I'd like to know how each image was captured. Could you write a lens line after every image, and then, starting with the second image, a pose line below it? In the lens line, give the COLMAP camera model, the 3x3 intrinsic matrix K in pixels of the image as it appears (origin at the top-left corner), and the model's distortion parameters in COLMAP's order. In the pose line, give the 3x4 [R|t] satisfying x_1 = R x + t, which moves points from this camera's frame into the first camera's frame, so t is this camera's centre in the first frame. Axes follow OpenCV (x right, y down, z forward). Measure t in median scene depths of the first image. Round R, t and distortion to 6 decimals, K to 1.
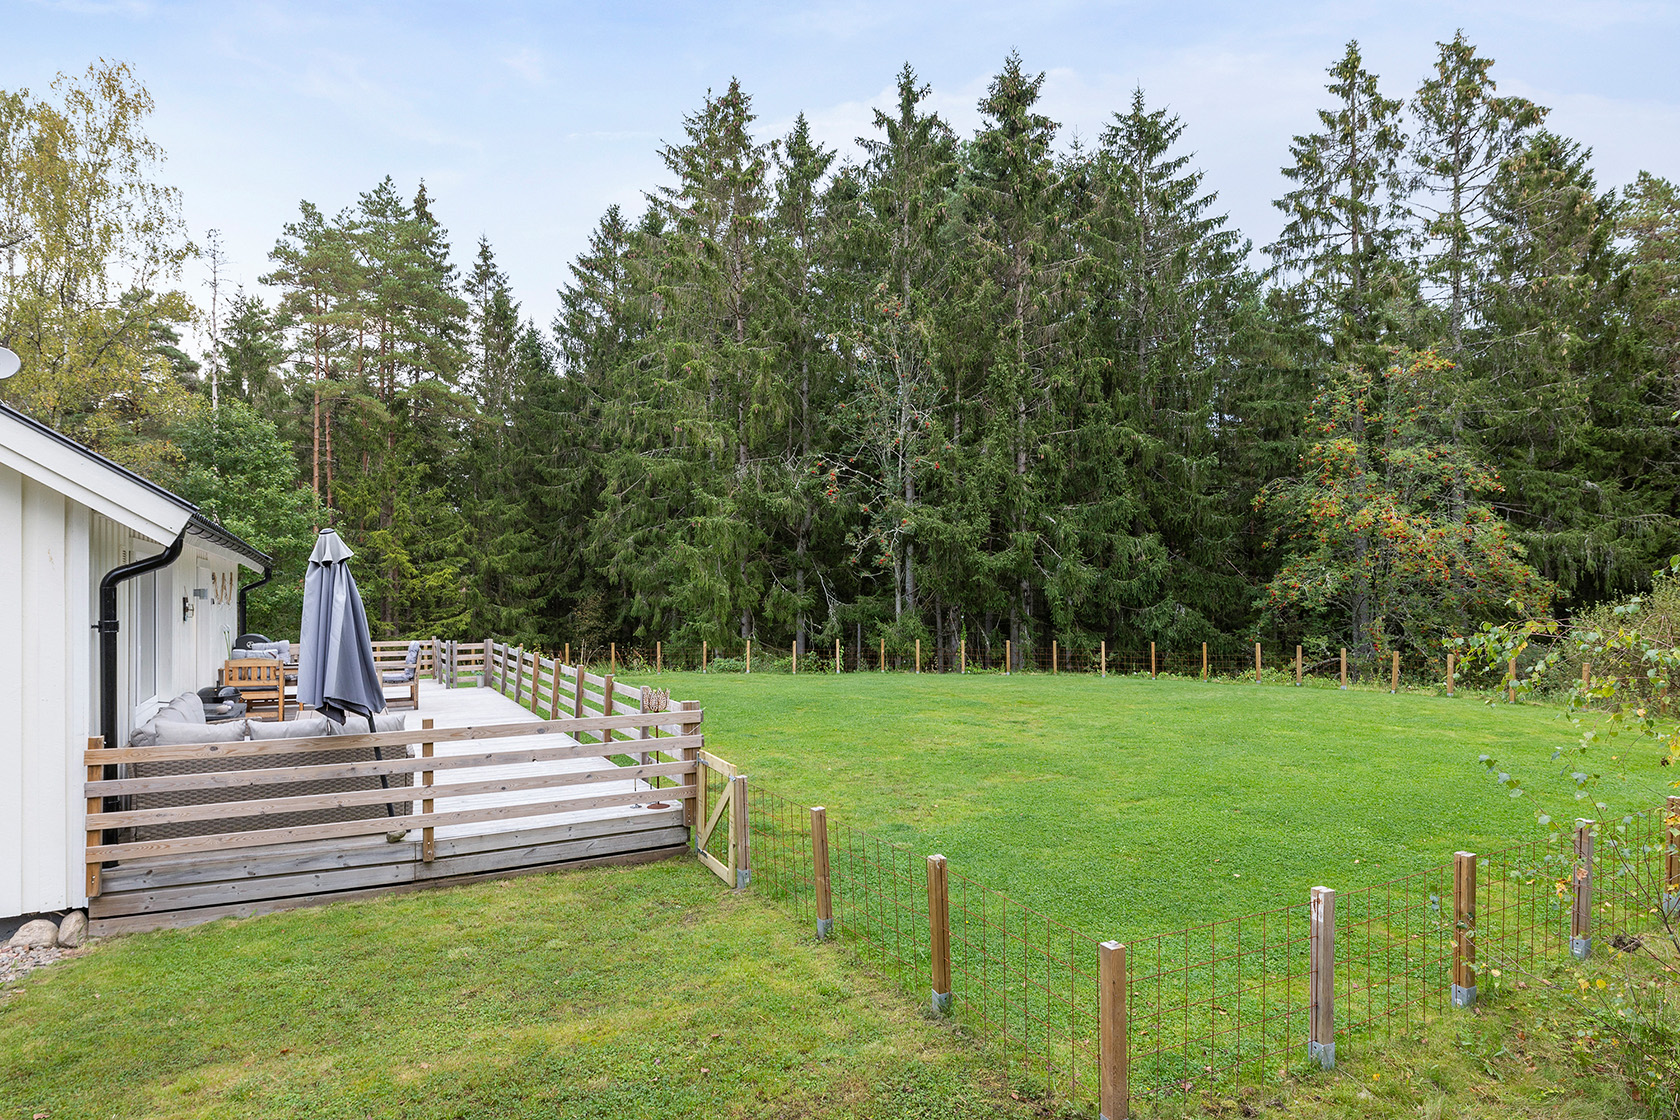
lens RADIAL K [[963.9, 0, 838.4], [0, 963.9, 590.1], [0, 0, 1]] dist [-0.000453, -0.003644]
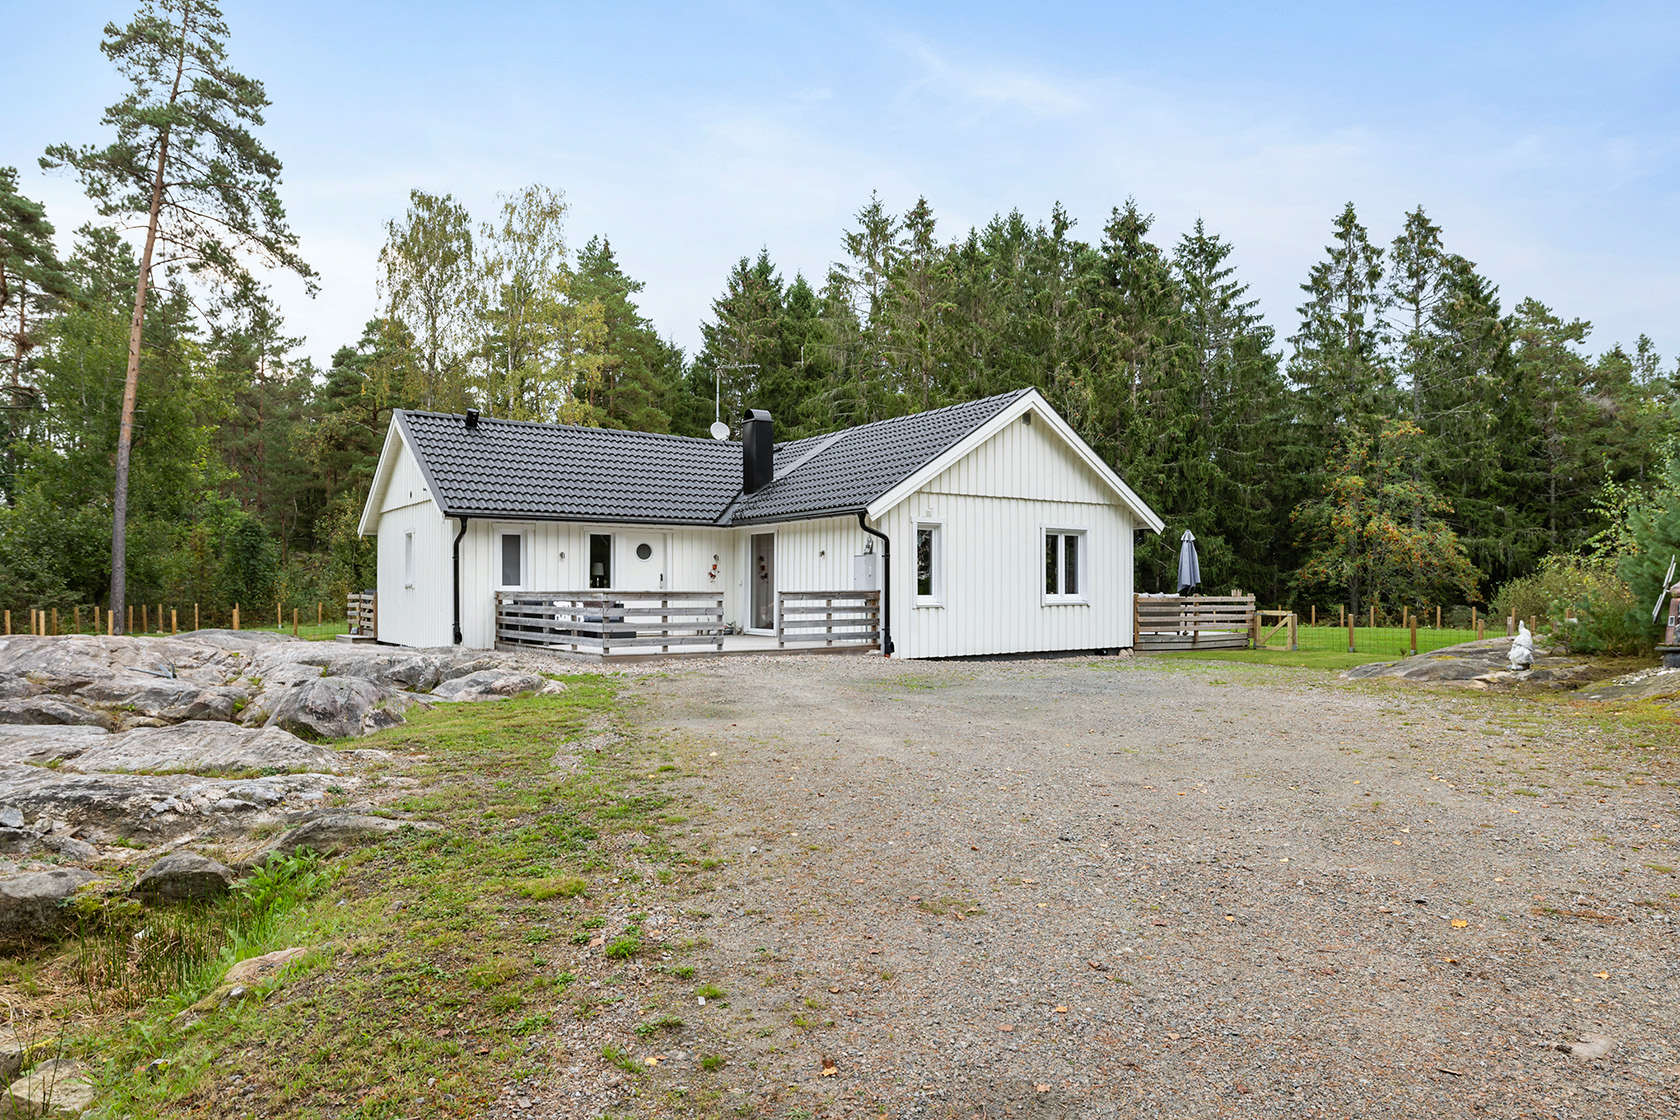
lens RADIAL K [[1034.5, 0, 839.7], [0, 1034.5, 590.7], [0, 0, 1]] dist [-0.000574, 0.001745]
pose [[0.991109, 0.007049, 0.132863, -0.460090], [-0.006728, 0.999973, -0.002866, 0.033138], [-0.132880, 0.001947, 0.991130, -0.478784]]
